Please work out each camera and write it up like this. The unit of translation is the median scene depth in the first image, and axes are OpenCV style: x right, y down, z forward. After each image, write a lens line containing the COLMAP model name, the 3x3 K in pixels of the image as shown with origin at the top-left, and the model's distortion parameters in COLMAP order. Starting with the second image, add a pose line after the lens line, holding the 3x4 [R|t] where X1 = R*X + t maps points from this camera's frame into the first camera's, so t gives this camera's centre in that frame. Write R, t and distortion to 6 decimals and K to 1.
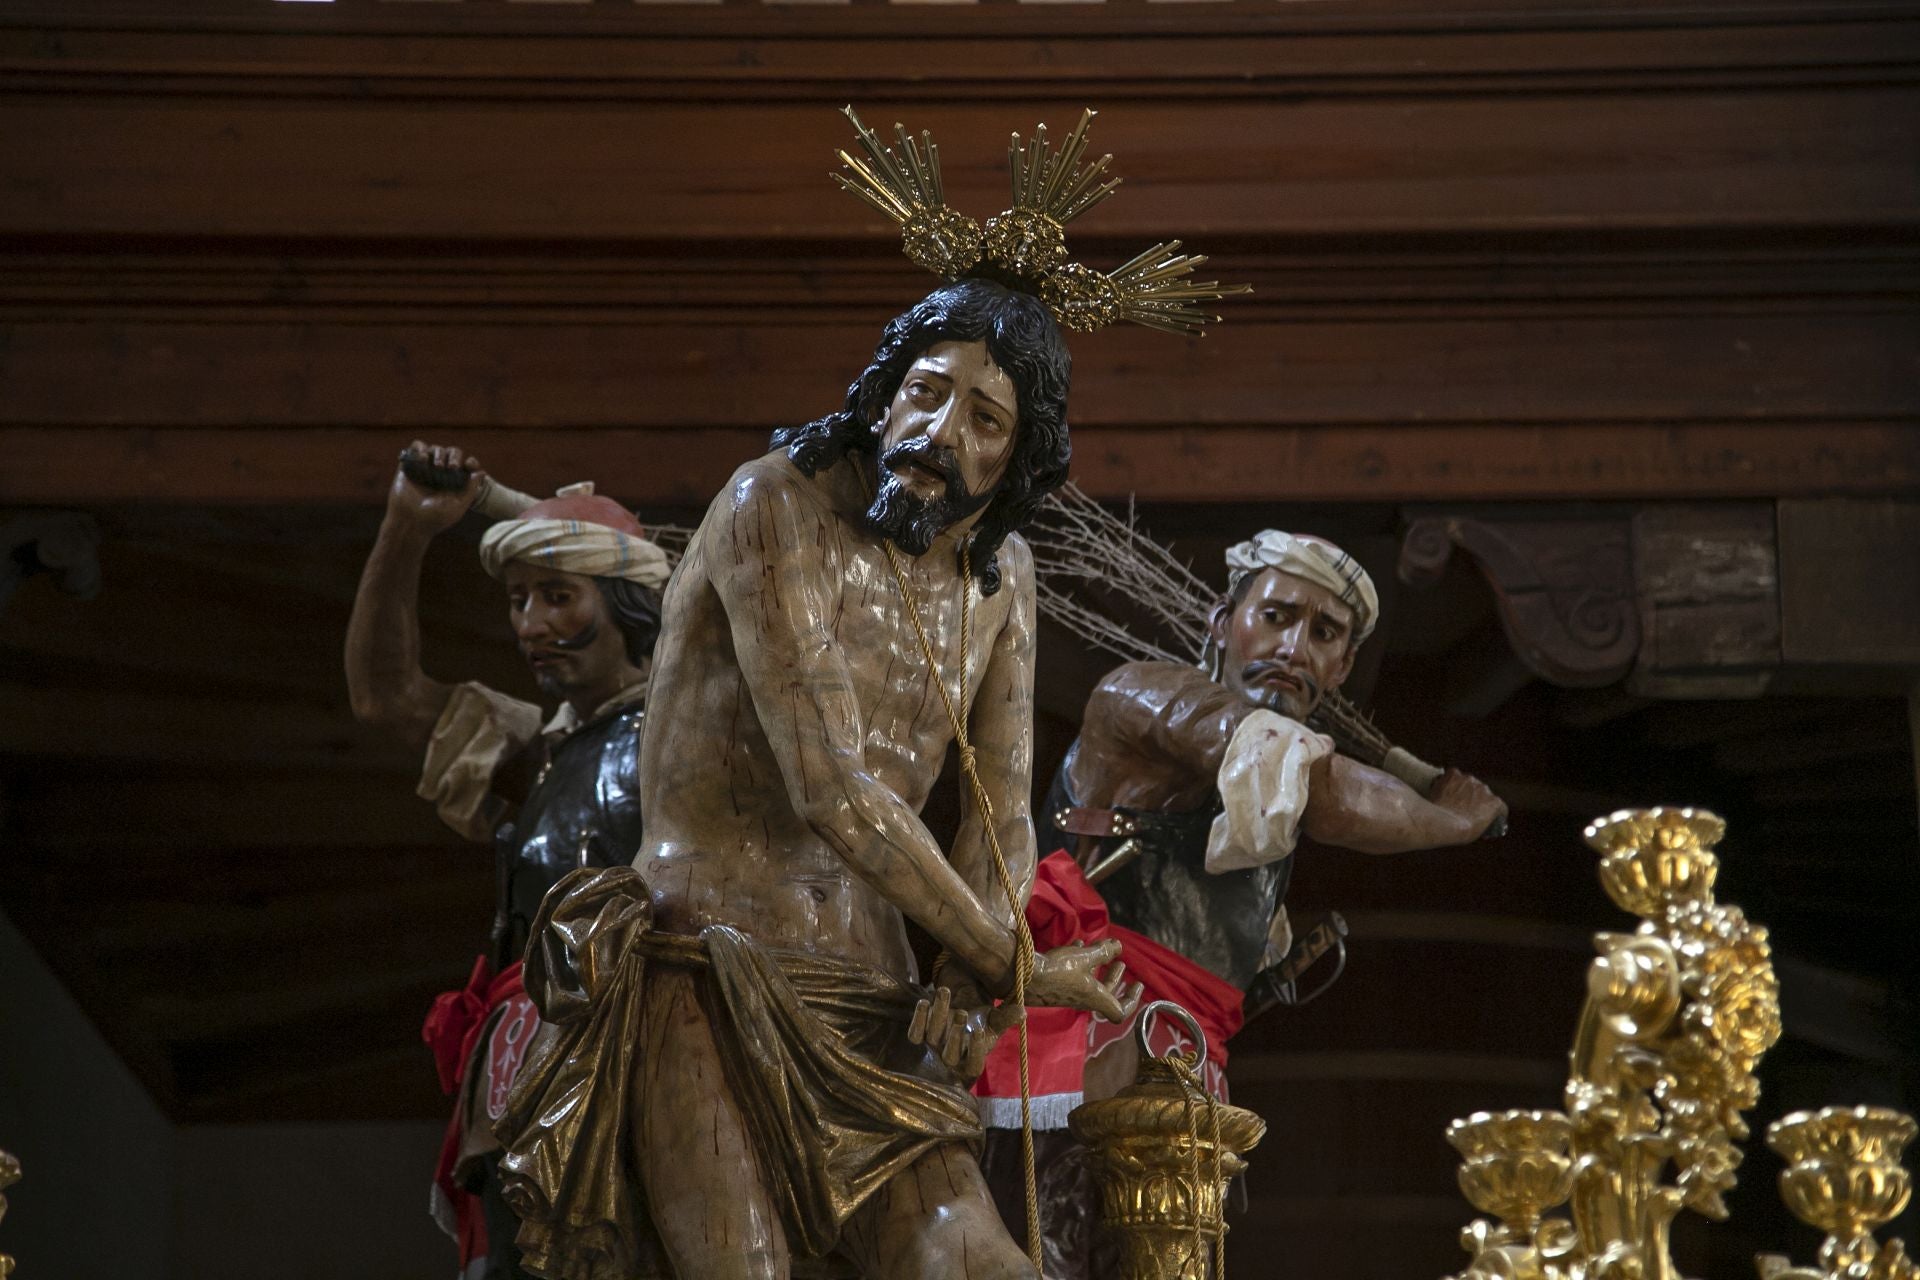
lens RADIAL K [[4685.9, 0, 948.8], [0, 4685.9, 649.6], [0, 0, 1]] dist [0.497875, -0.032155]
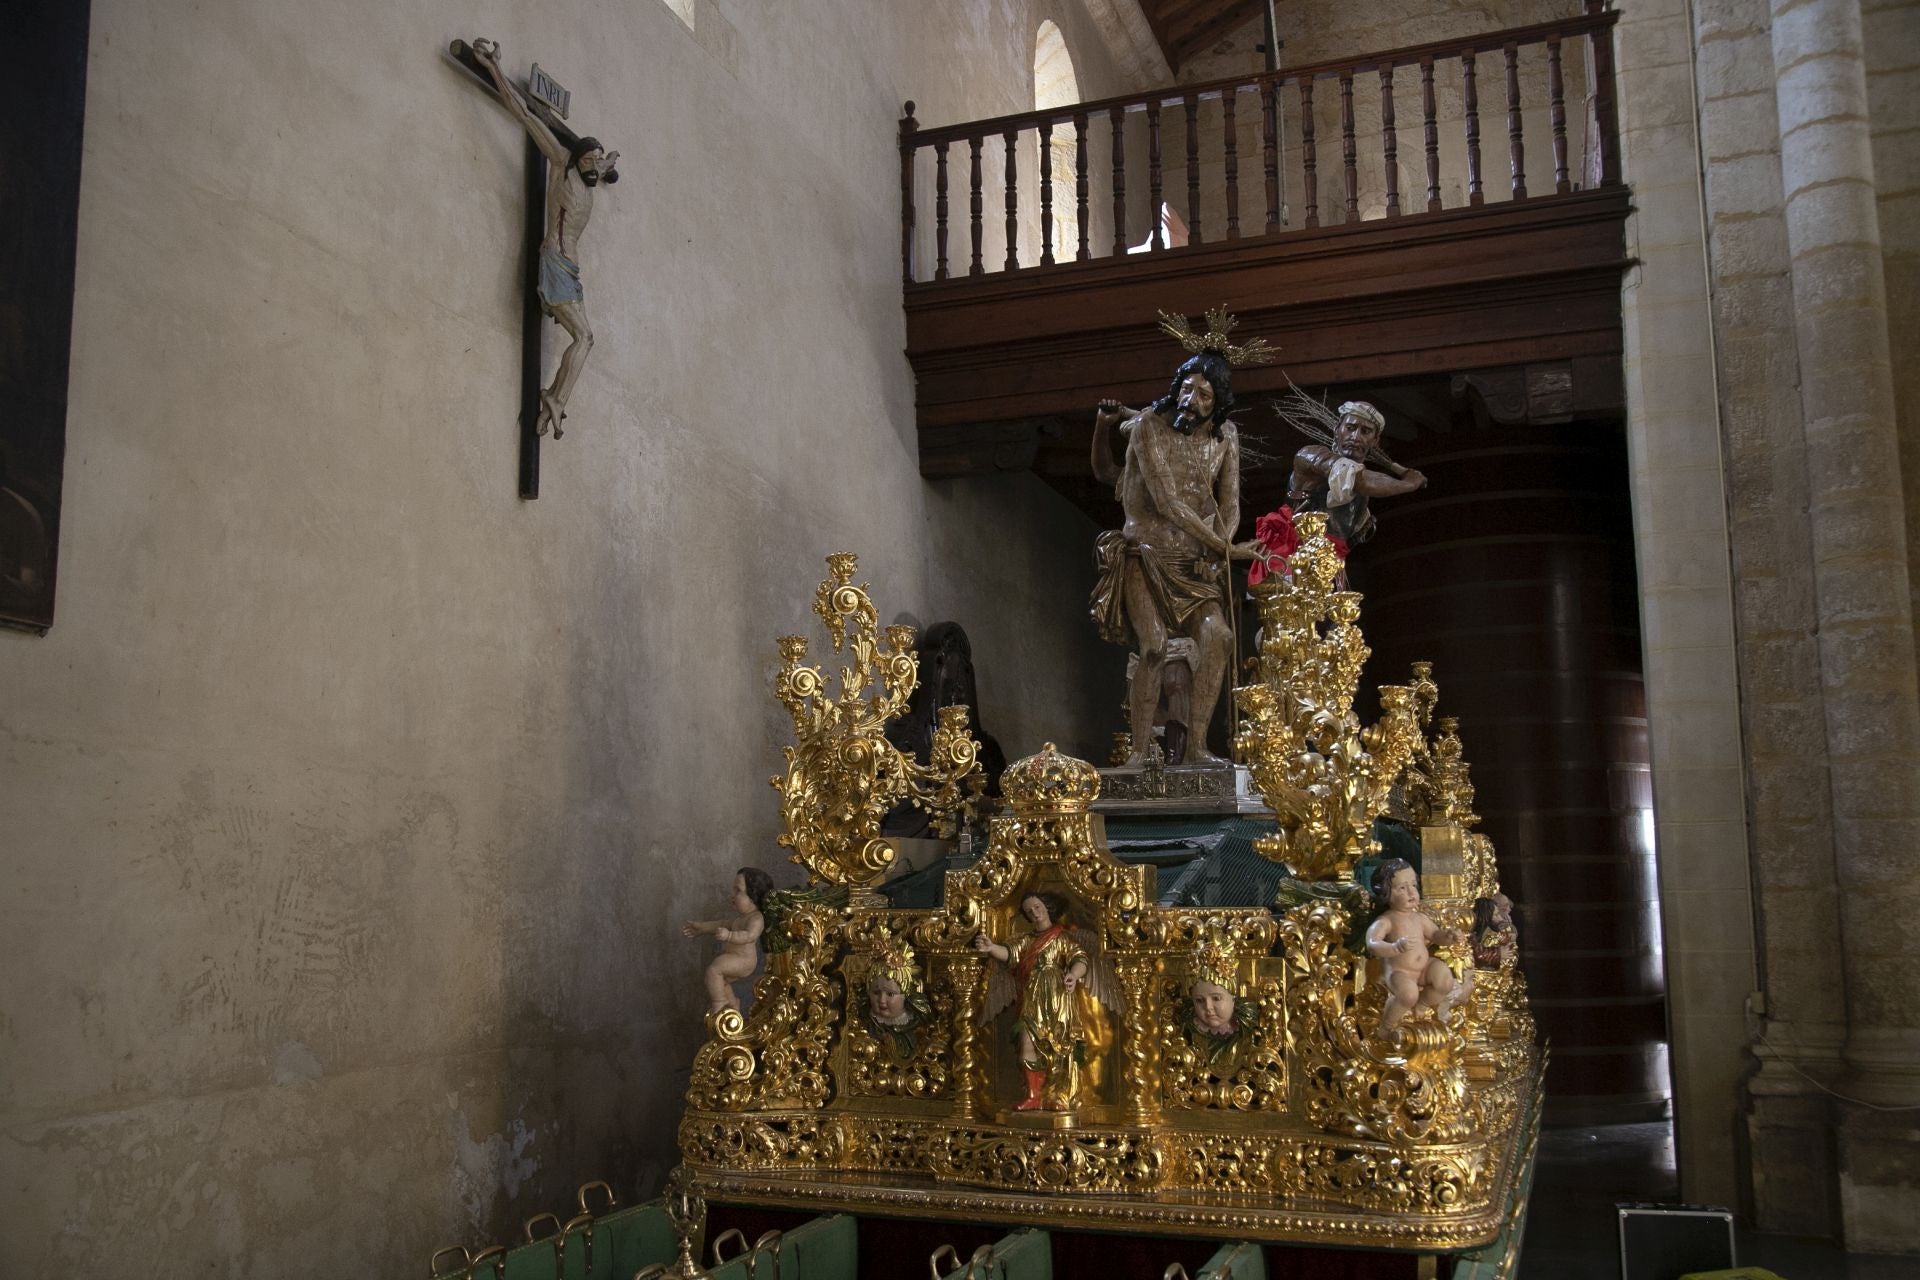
lens RADIAL K [[1513.9, 0, 995.1], [0, 1513.9, 652.4], [0, 0, 1]] dist [-0.053975, 0.067587]
pose [[0.947342, -0.051958, -0.315980, 0.201562], [0.101634, 0.984516, 0.142823, -0.036128], [0.303666, -0.167416, 0.937954, -0.133360]]
